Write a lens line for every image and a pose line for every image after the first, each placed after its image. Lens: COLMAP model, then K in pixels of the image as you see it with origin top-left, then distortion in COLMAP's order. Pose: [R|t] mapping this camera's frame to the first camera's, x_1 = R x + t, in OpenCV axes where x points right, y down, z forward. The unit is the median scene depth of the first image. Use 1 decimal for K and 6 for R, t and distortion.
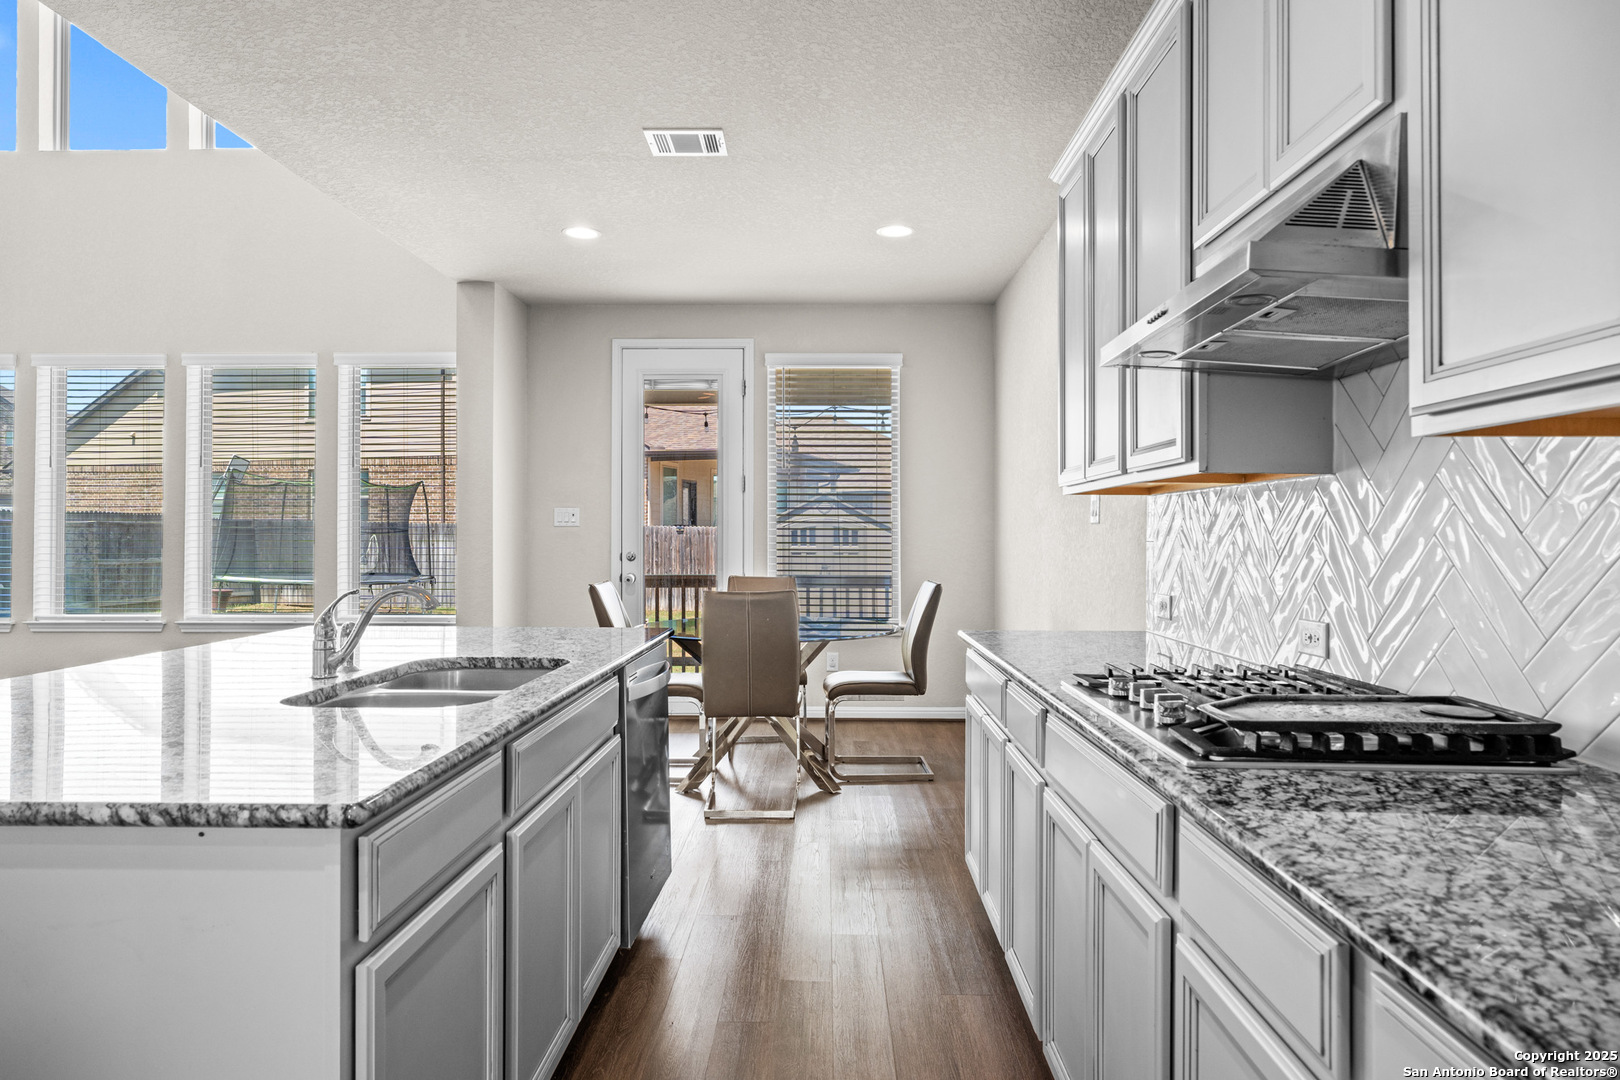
lens RADIAL K [[972.5, 0, 810.0], [0, 972.5, 540.0], [0, 0, 1]] dist [-0.000433, 0.000377]
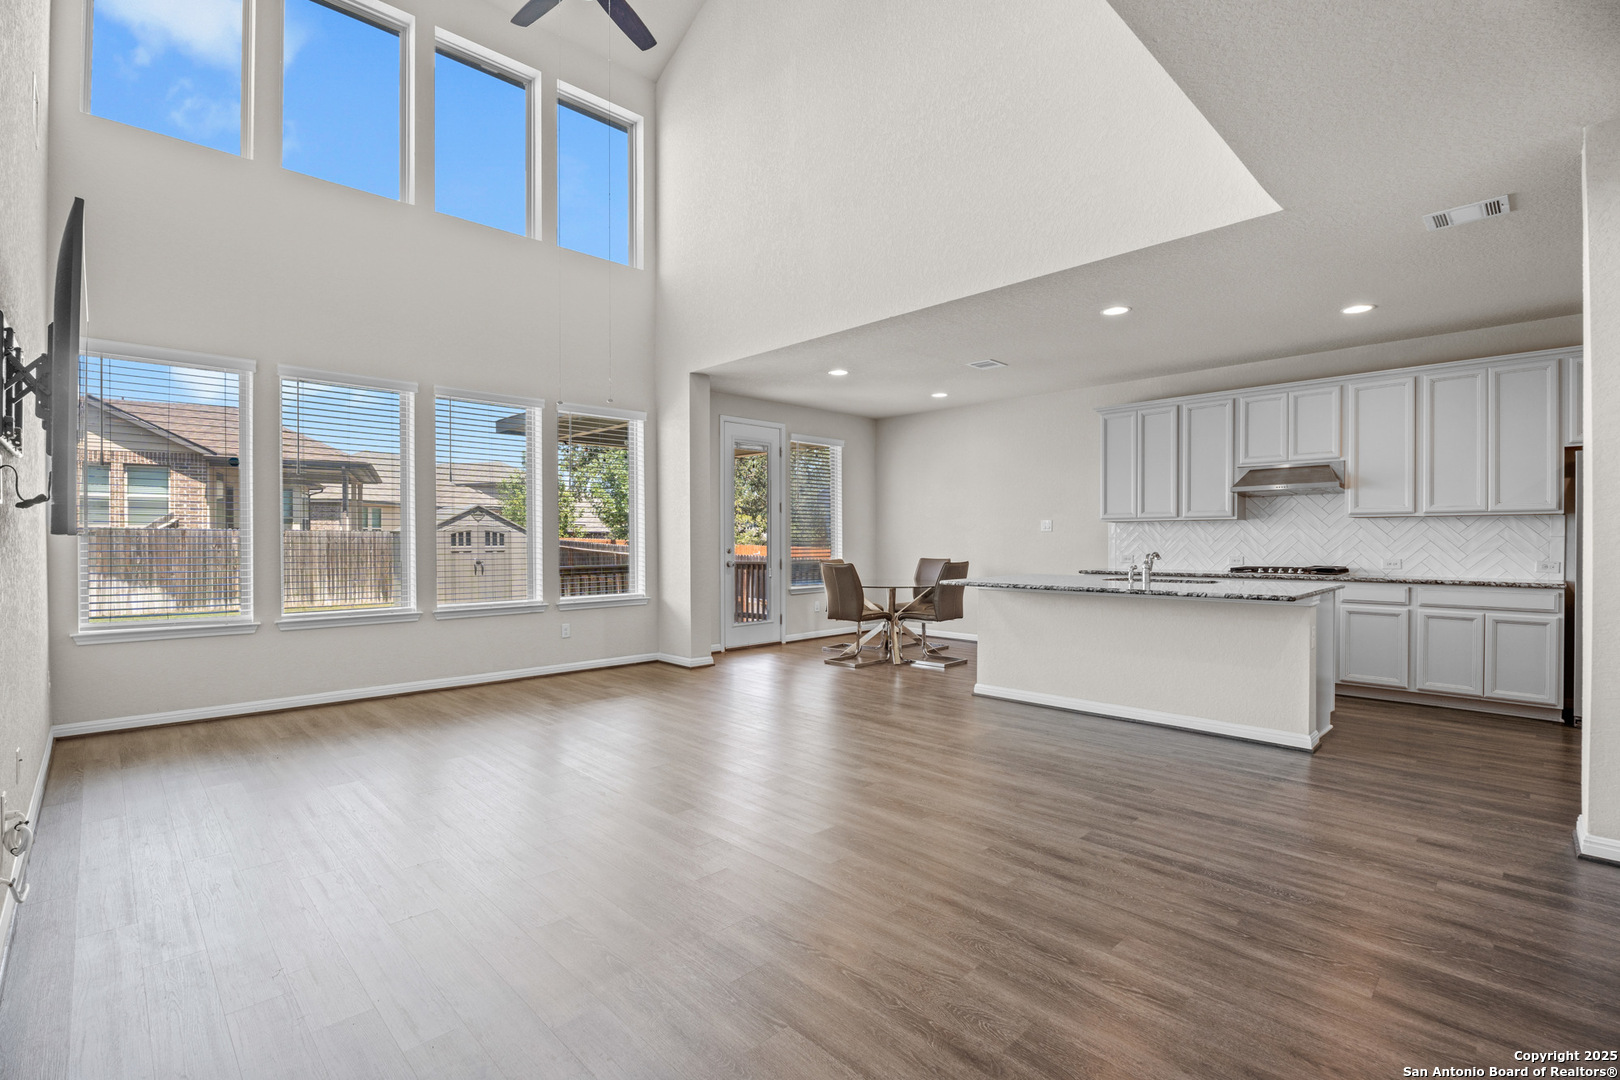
lens RADIAL K [[737.0, 0, 810.7], [0, 737.0, 544.7], [0, 0, 1]] dist [-0.003115, -0.000763]
pose [[0.704876, -0.010501, 0.709253, -0.961049], [0.008040, 0.999944, 0.006814, 0.000191], [-0.709285, 0.000900, 0.704921, 0.038737]]
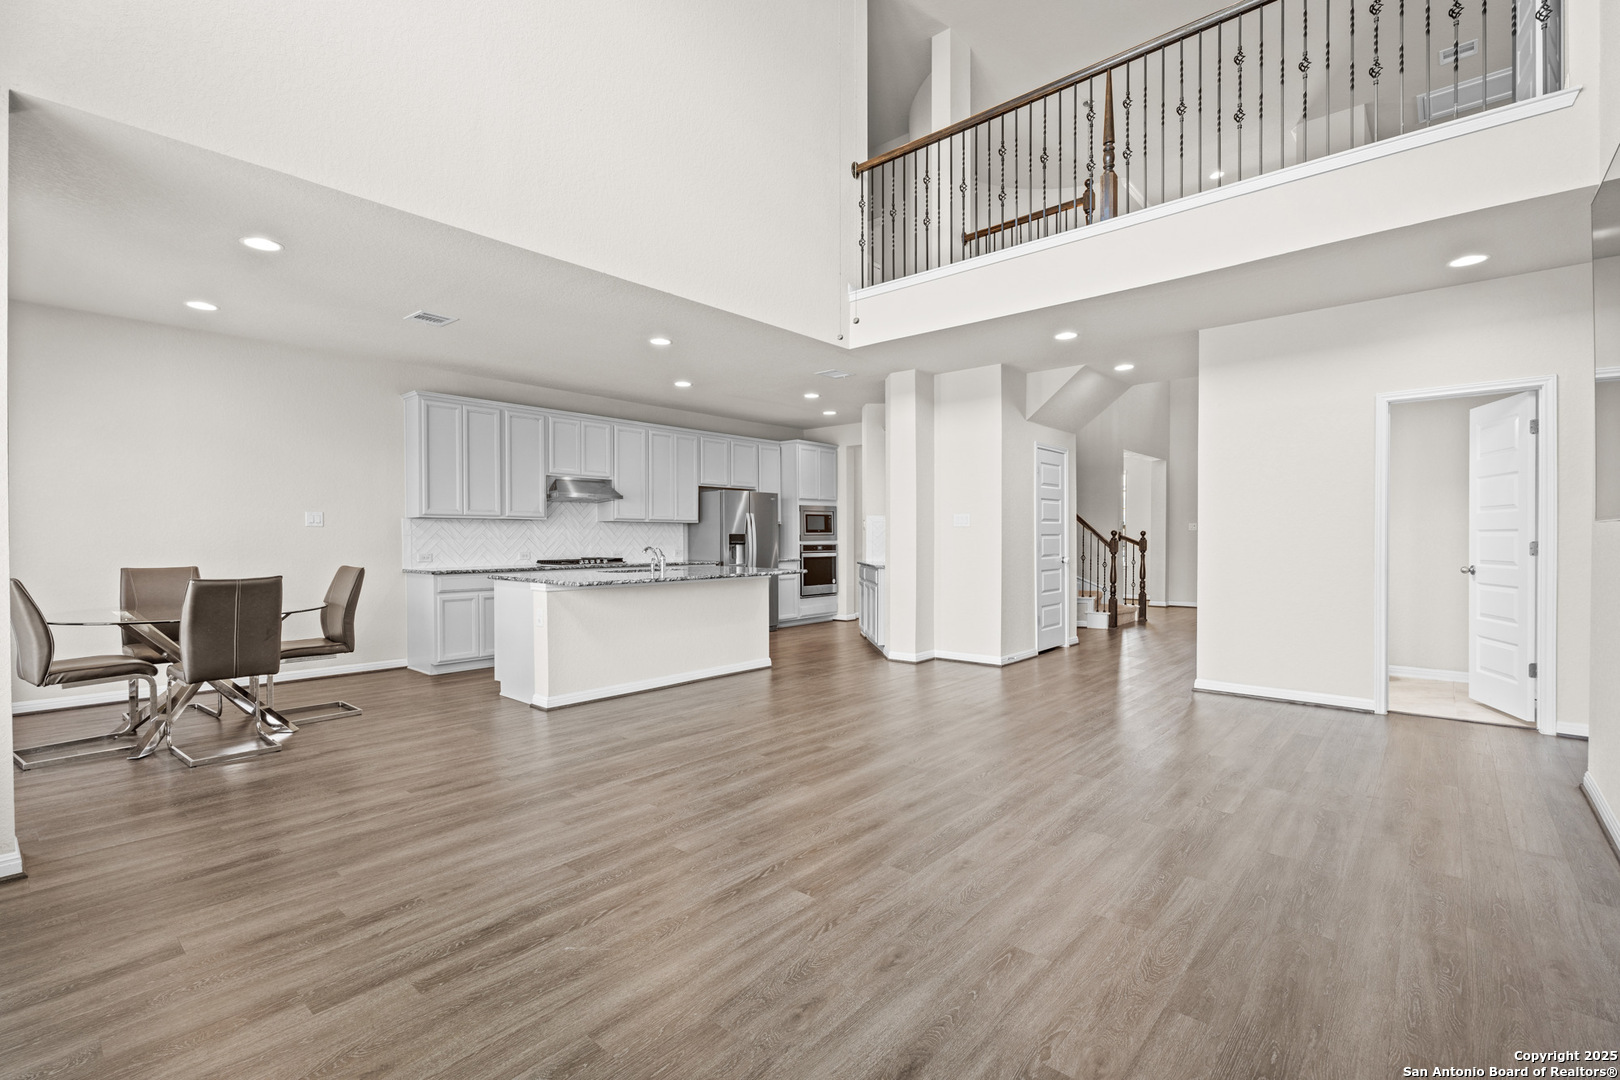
lens RADIAL K [[731.0, 0, 798.5], [0, 731.0, 542.6], [0, 0, 1]] dist [0.001084, -0.000004]
pose [[-0.751108, -0.010144, 0.660101, -0.915957], [-0.000431, 0.999889, 0.014875, -0.003957], [-0.660179, 0.010888, -0.751029, 0.927960]]
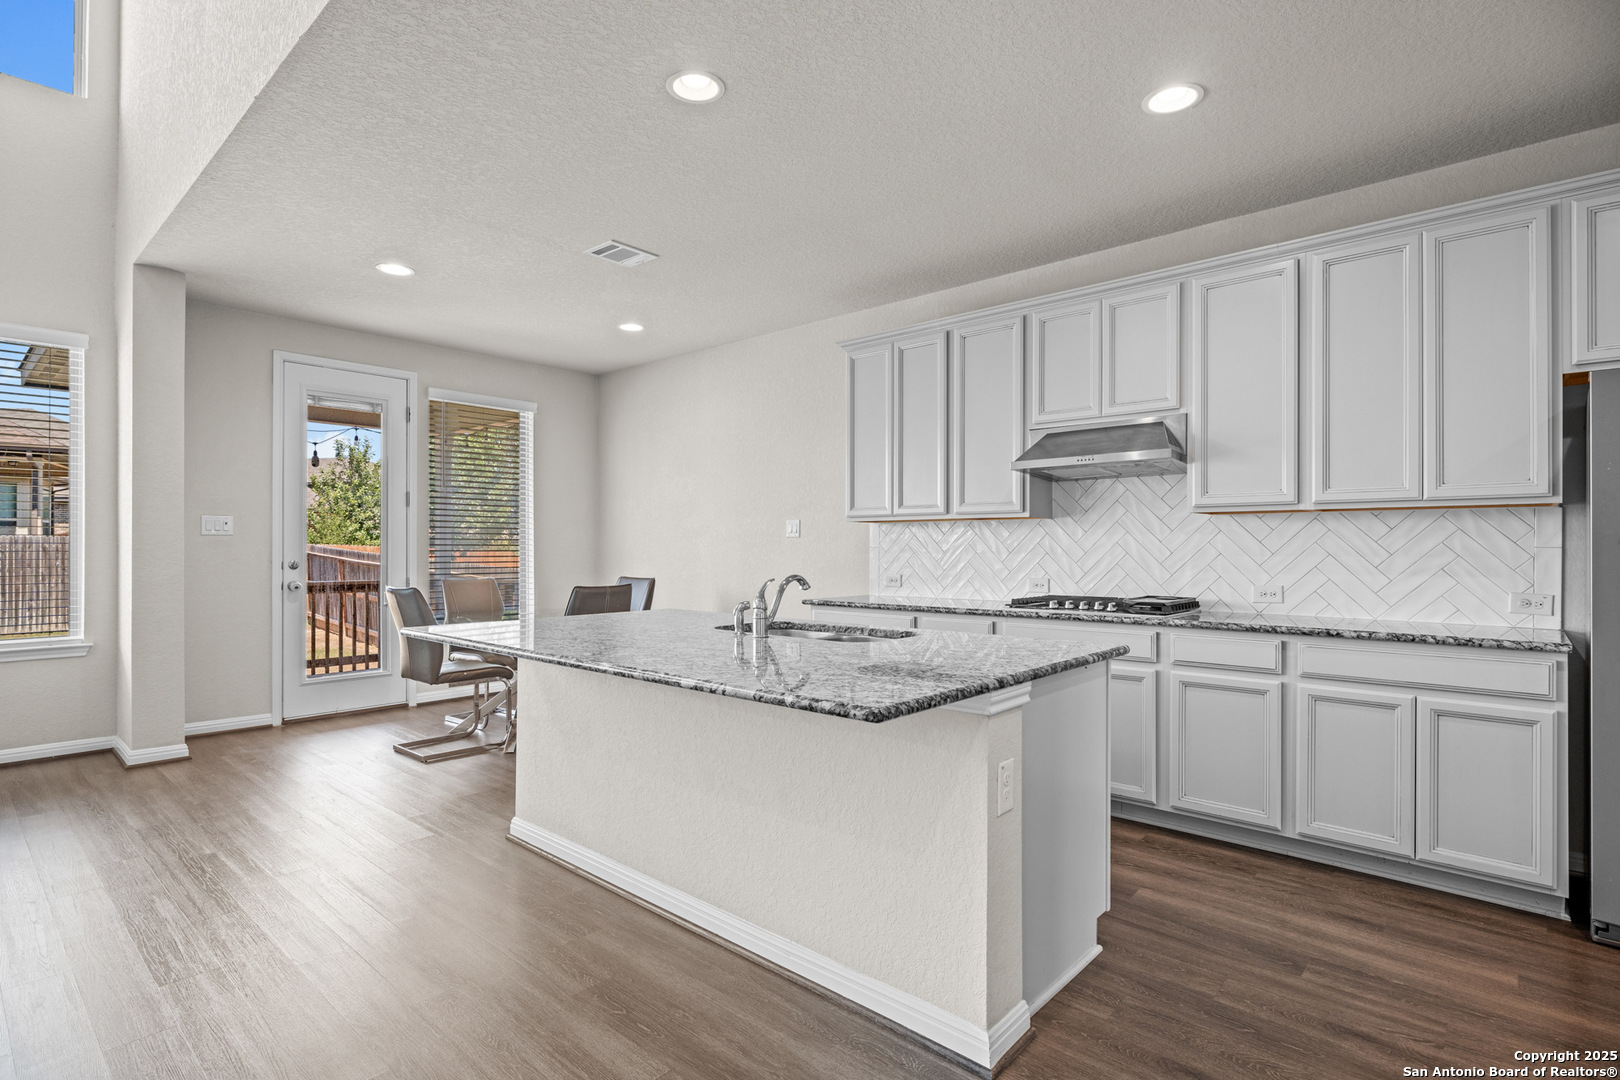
lens RADIAL K [[795.9, 0, 800.6], [0, 795.9, 544.9], [0, 0, 1]] dist [0.005591, 0.000836]
pose [[0.661655, 0.000804, 0.749808, -0.461644], [0.004401, 0.999978, -0.004956, 0.002266], [-0.749795, 0.006579, 0.661637, 0.043624]]
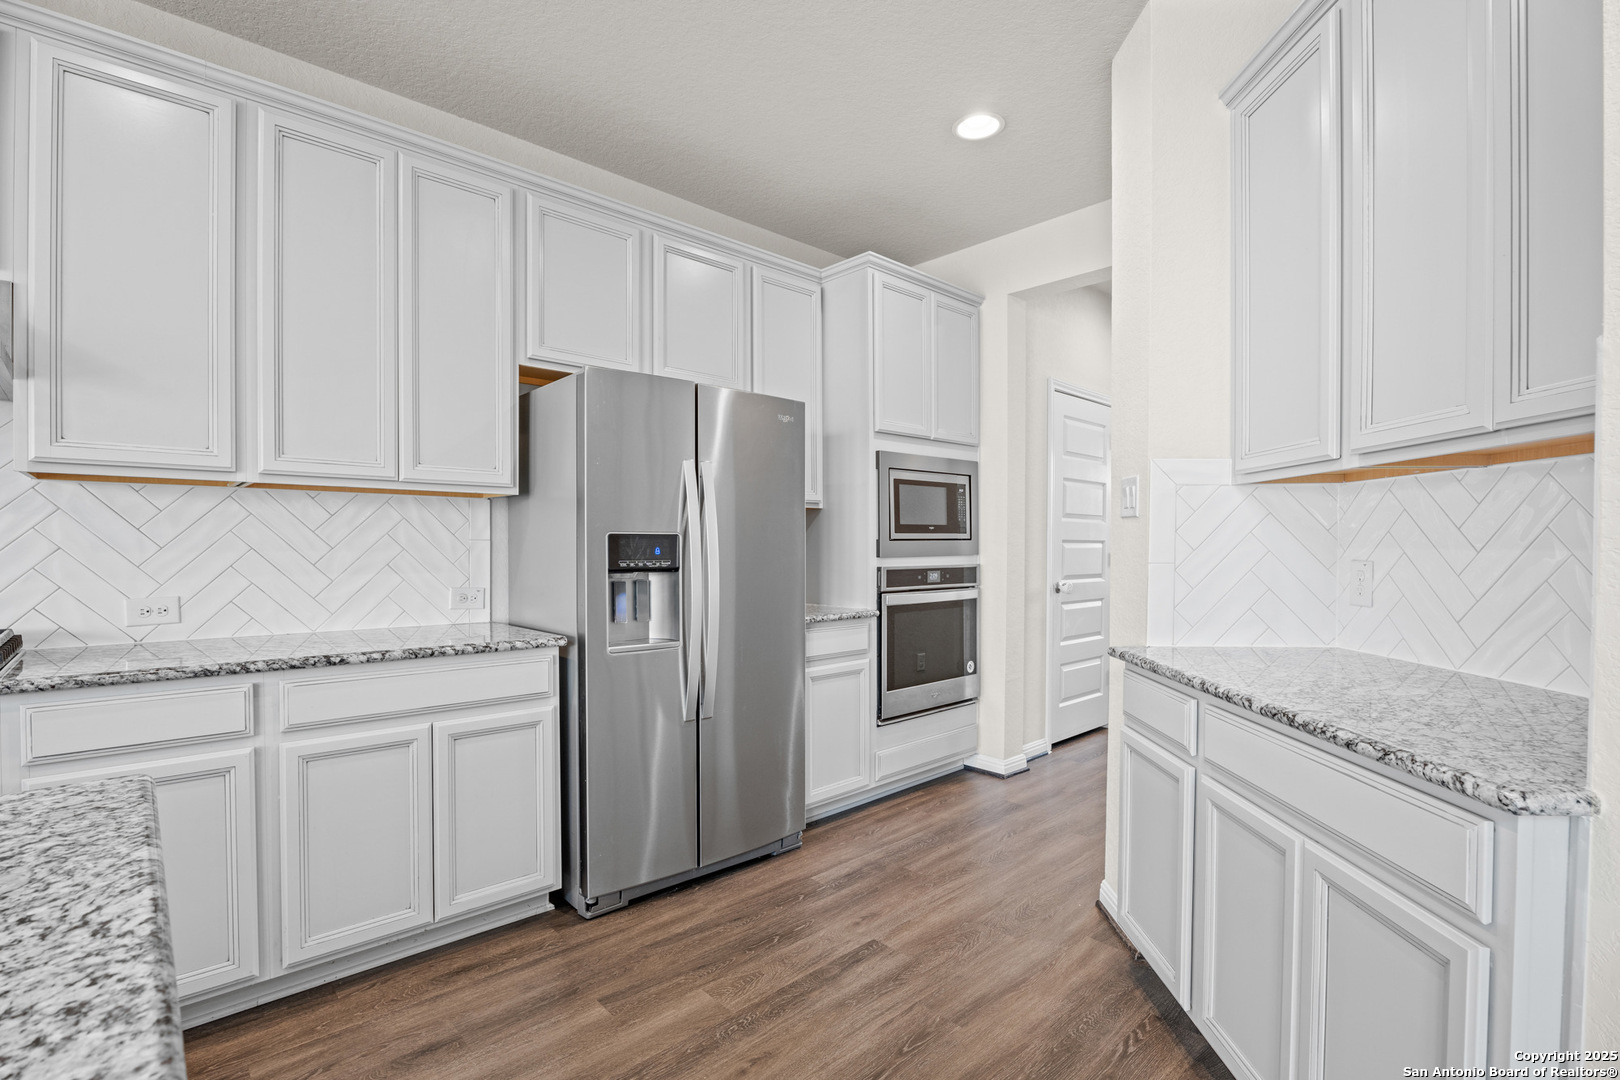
lens RADIAL K [[741.2, 0, 808.5], [0, 741.2, 560.0], [0, 0, 1]] dist [-0.001364, -0.009621]
pose [[-0.685943, -0.018974, 0.727408, -0.264985], [-0.001196, 0.999688, 0.024949, 0.004050], [-0.727655, 0.016244, -0.685751, 0.180908]]
